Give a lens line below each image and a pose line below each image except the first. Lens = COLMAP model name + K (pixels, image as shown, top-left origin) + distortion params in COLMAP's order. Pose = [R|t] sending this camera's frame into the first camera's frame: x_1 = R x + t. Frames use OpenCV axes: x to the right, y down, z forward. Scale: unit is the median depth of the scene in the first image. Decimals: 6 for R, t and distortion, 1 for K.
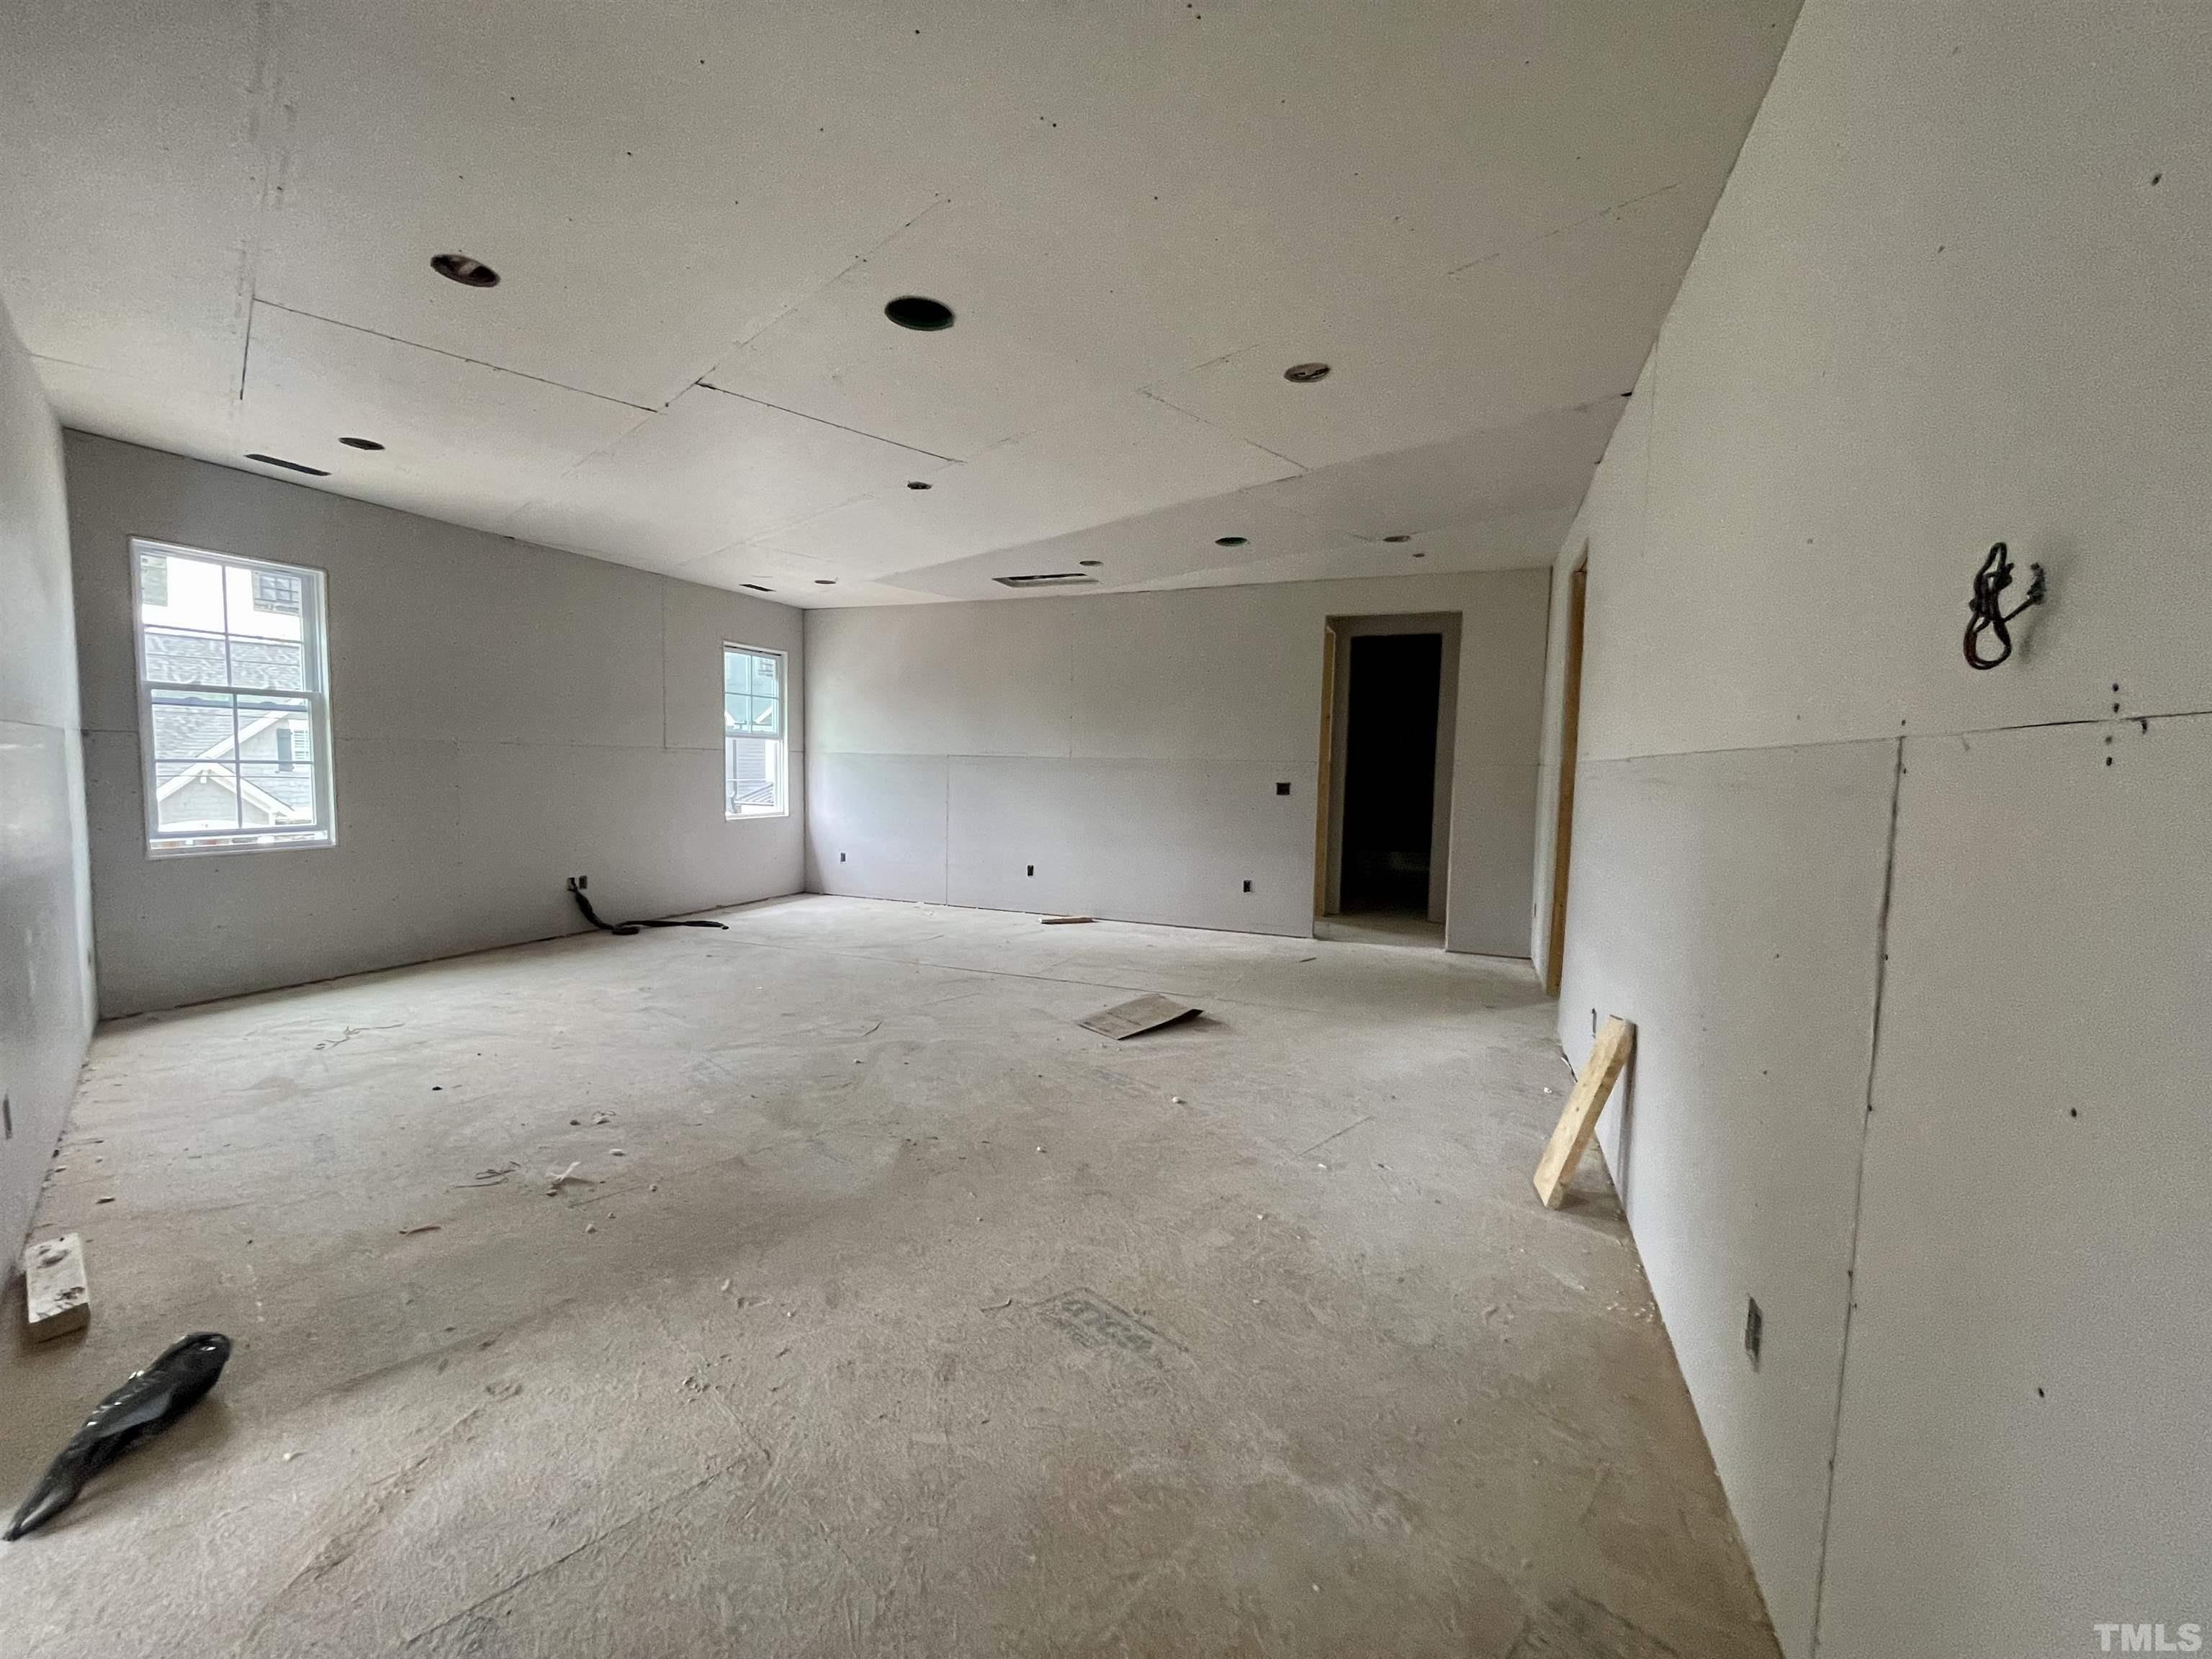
lens RADIAL K [[890.4, 0, 1106.0], [0, 890.4, 829.5], [0, 0, 1]] dist [-0.005685, 0.000494]
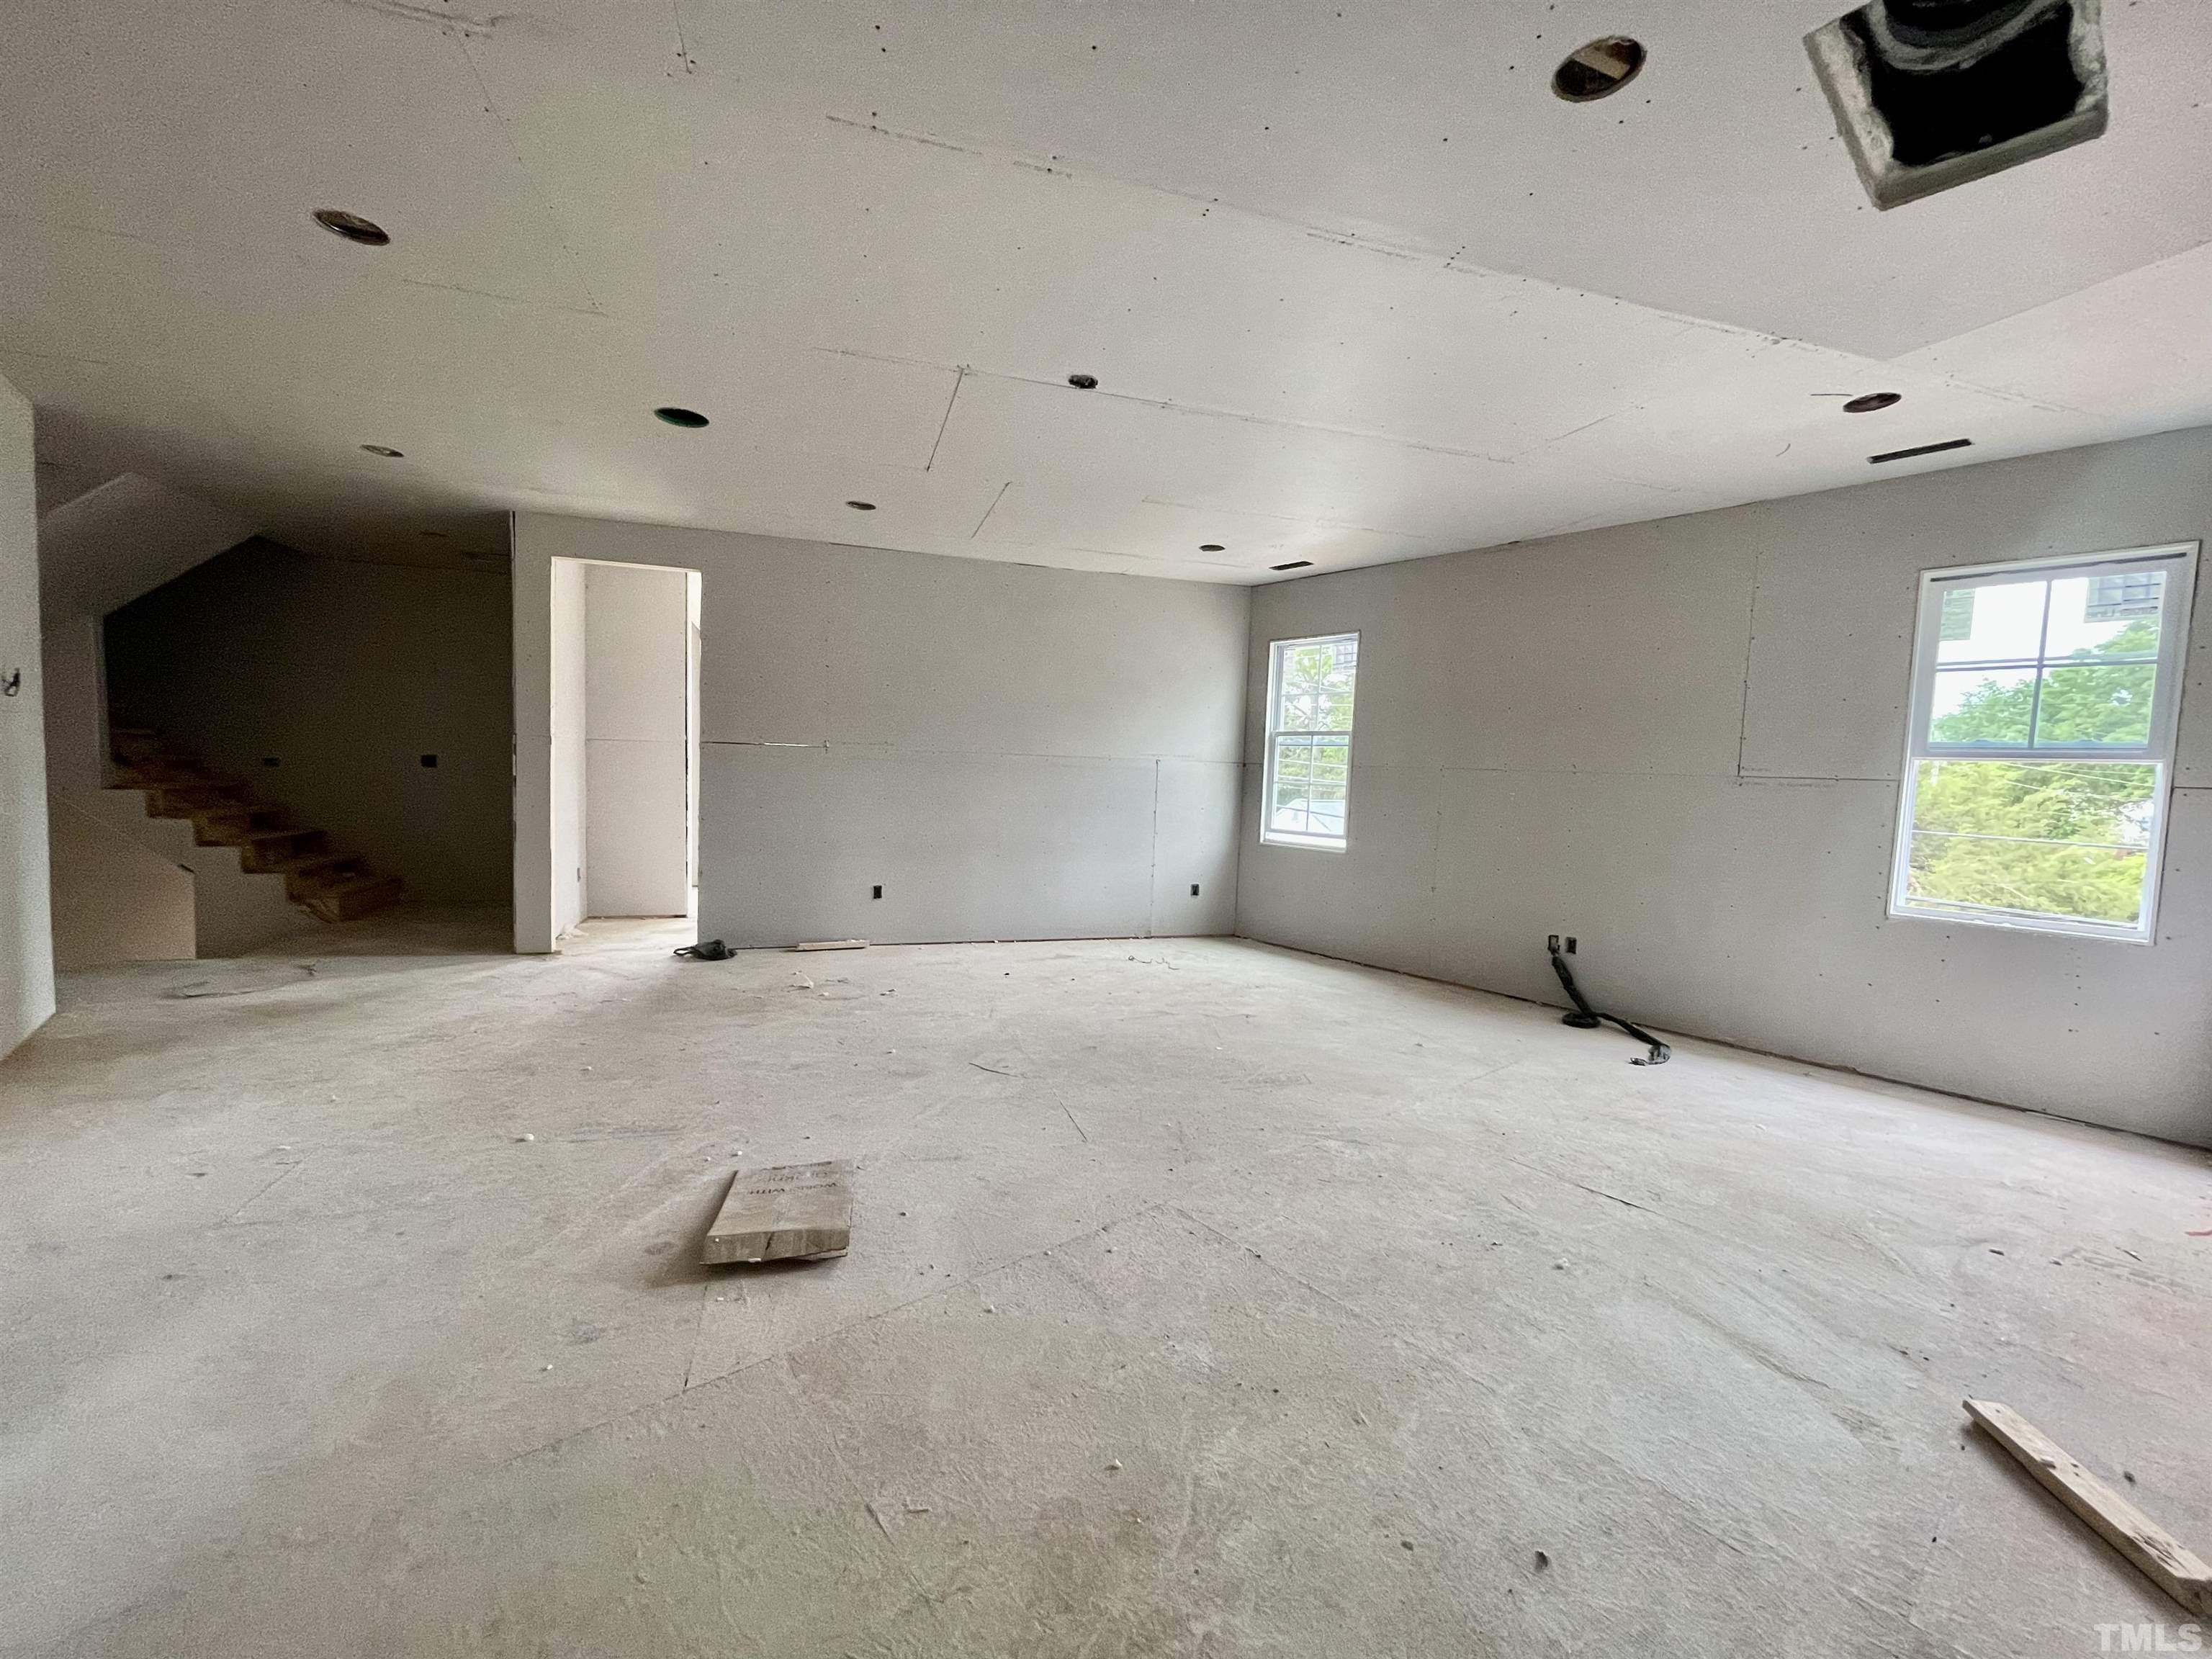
lens RADIAL K [[894.2, 0, 1106.0], [0, 894.2, 829.5], [0, 0, 1]] dist [0.031958, 0.000236]
pose [[-0.479333, 0.034525, -0.876954, 0.417595], [-0.106146, 0.989610, 0.096979, -0.103080], [0.871190, 0.139571, -0.470688, 1.344401]]
